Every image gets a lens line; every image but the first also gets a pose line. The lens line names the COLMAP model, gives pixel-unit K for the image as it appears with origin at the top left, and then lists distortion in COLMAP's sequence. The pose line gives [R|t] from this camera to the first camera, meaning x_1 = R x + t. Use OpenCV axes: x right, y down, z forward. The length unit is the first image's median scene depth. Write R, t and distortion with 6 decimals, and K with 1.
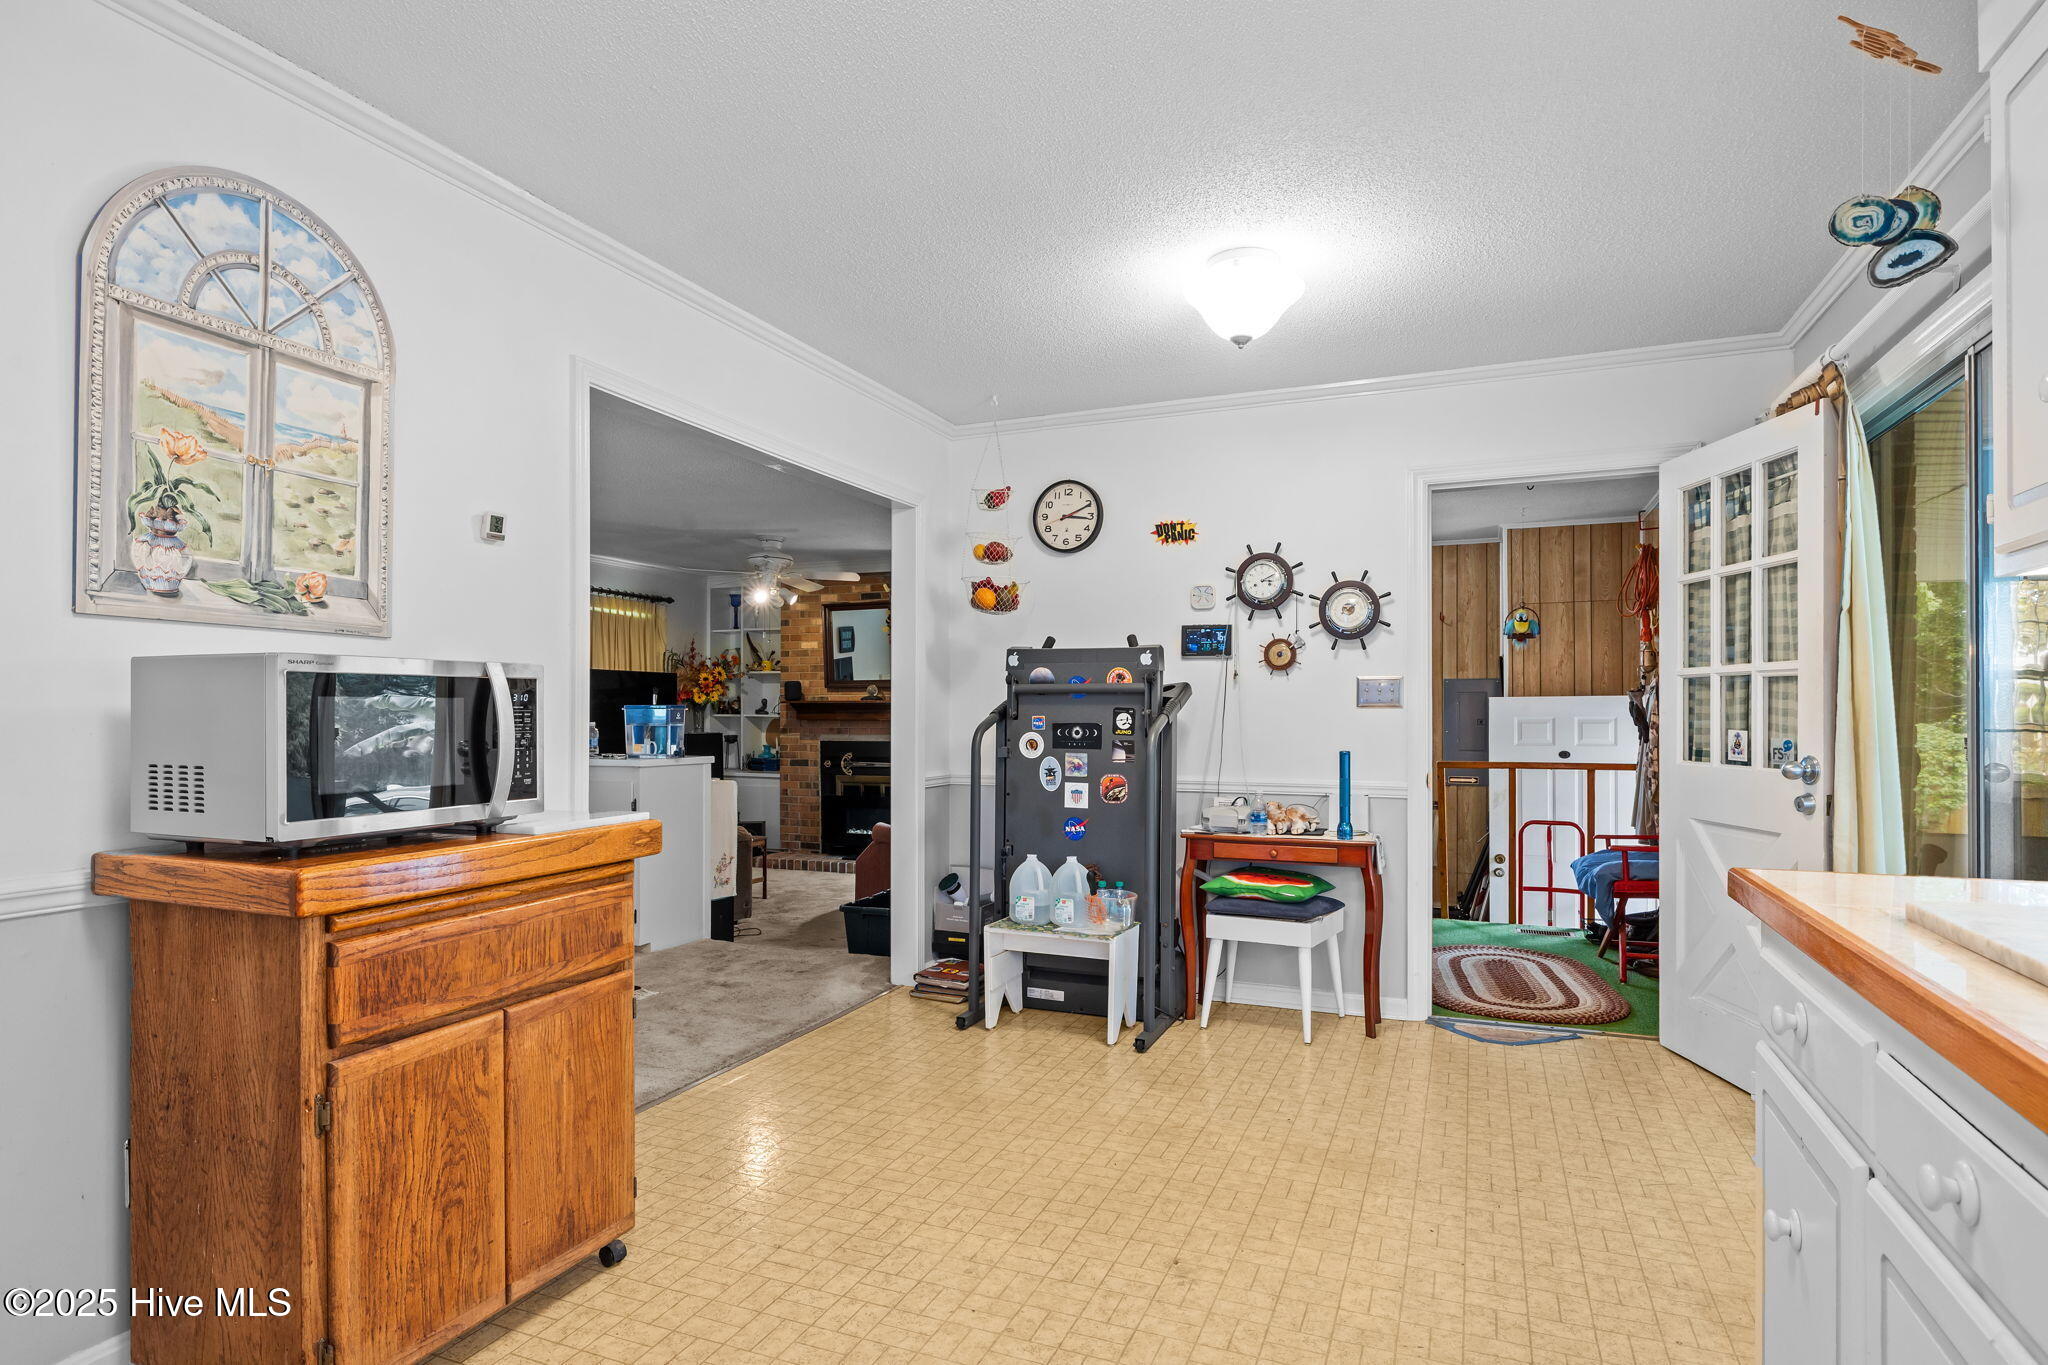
lens RADIAL K [[1081.3, 0, 1025.4], [0, 1081.3, 691.4], [0, 0, 1]] dist [0.000719, 0.000021]
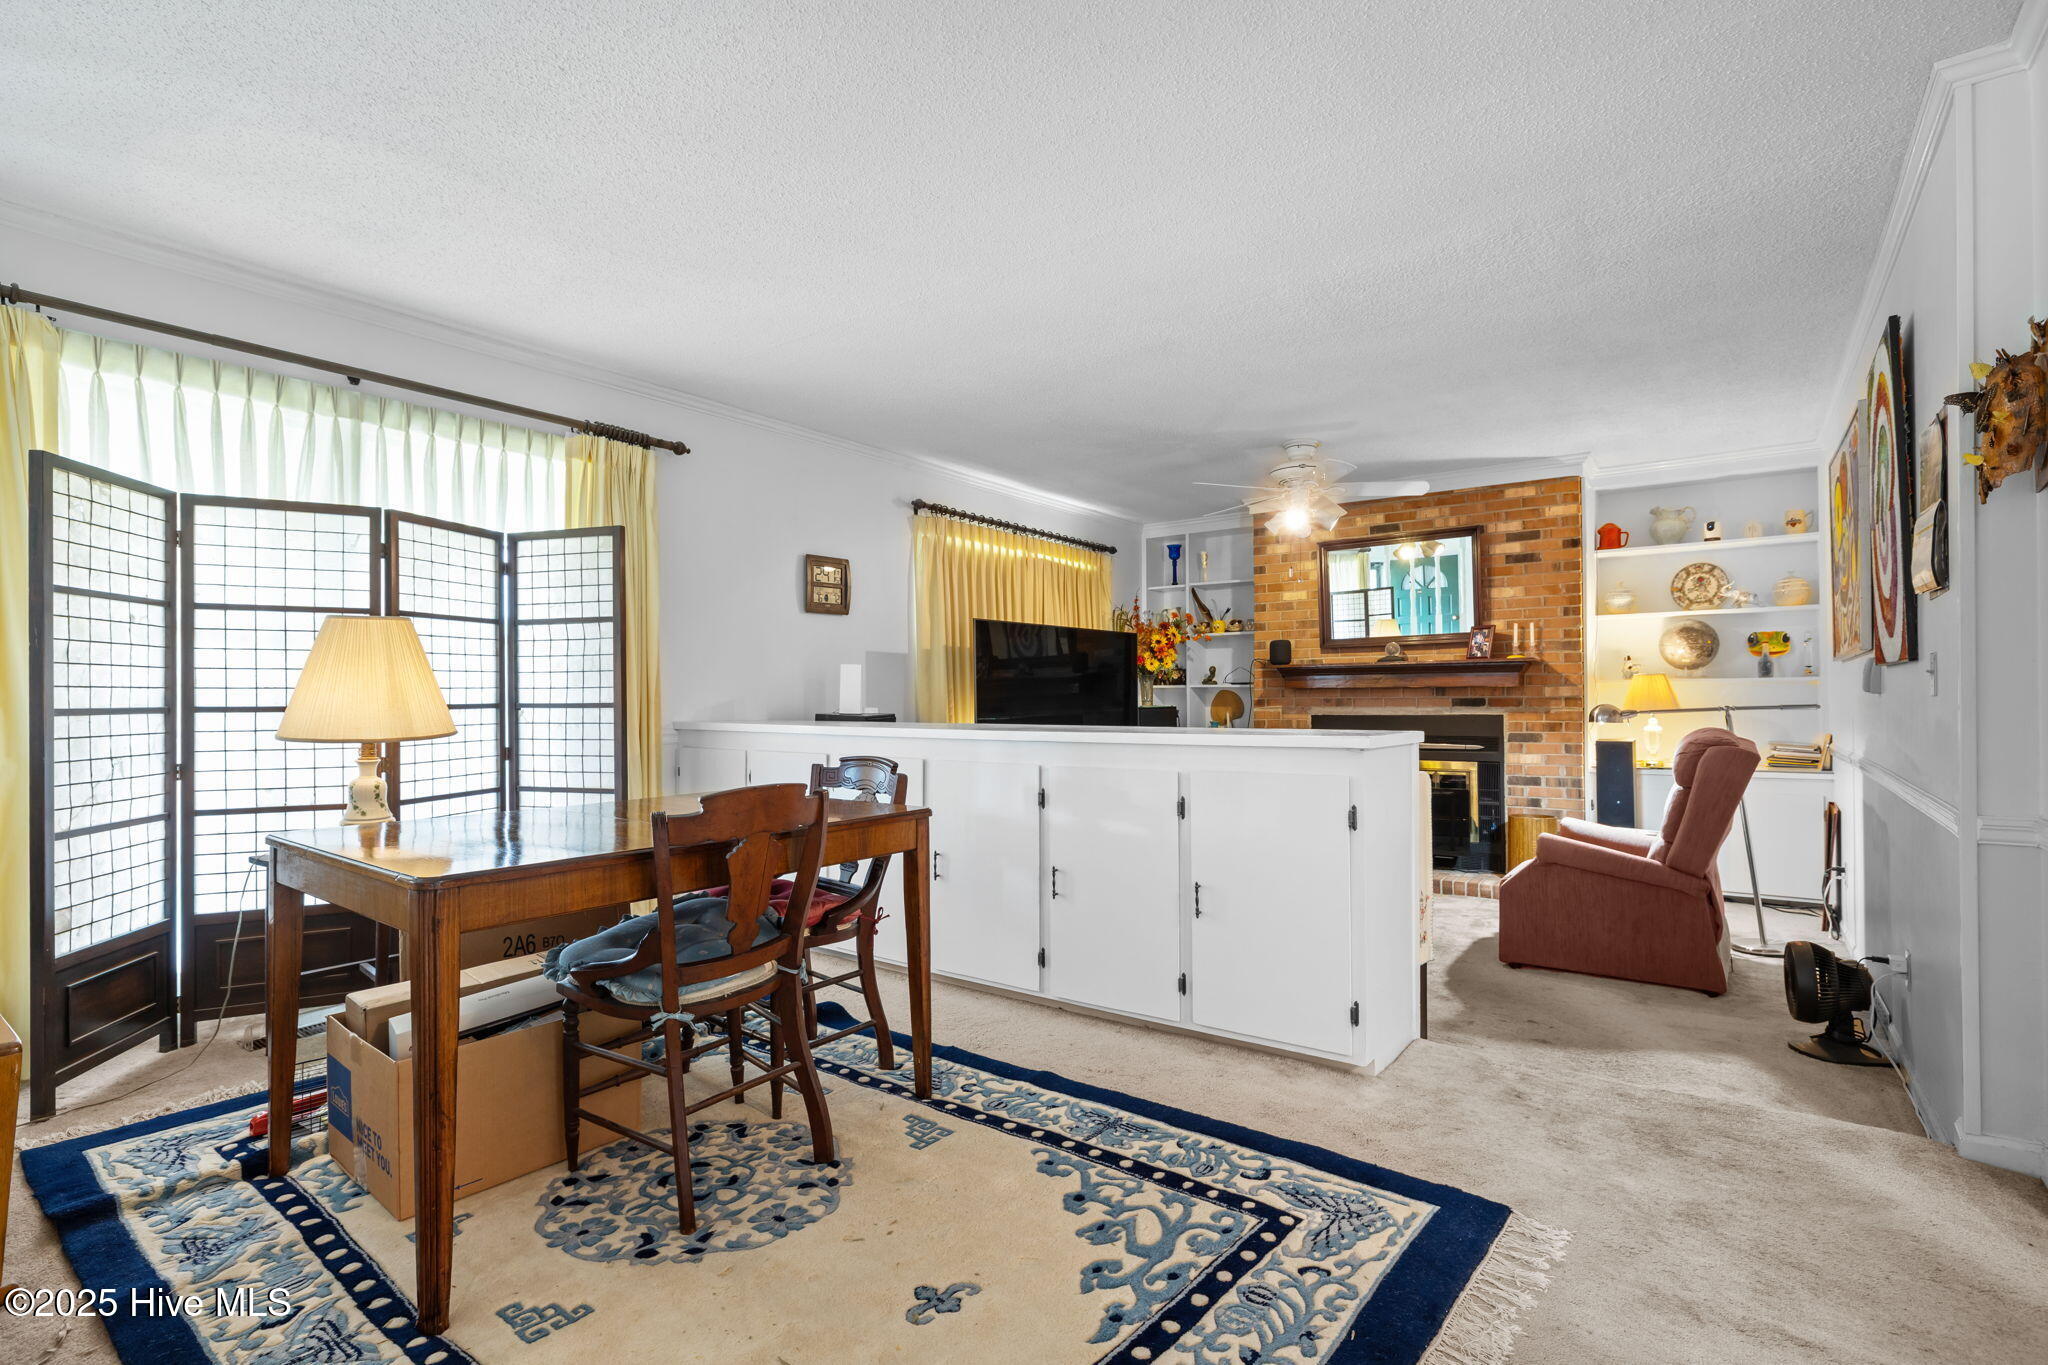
lens RADIAL K [[956.1, 0, 1023.1], [0, 956.1, 688.2], [0, 0, 1]] dist [0.003120, 0.000250]
pose [[0.970616, -0.008382, -0.240486, -0.217985], [0.011058, 0.999891, 0.009783, 0.016025], [0.240378, -0.012155, 0.970603, 0.253299]]
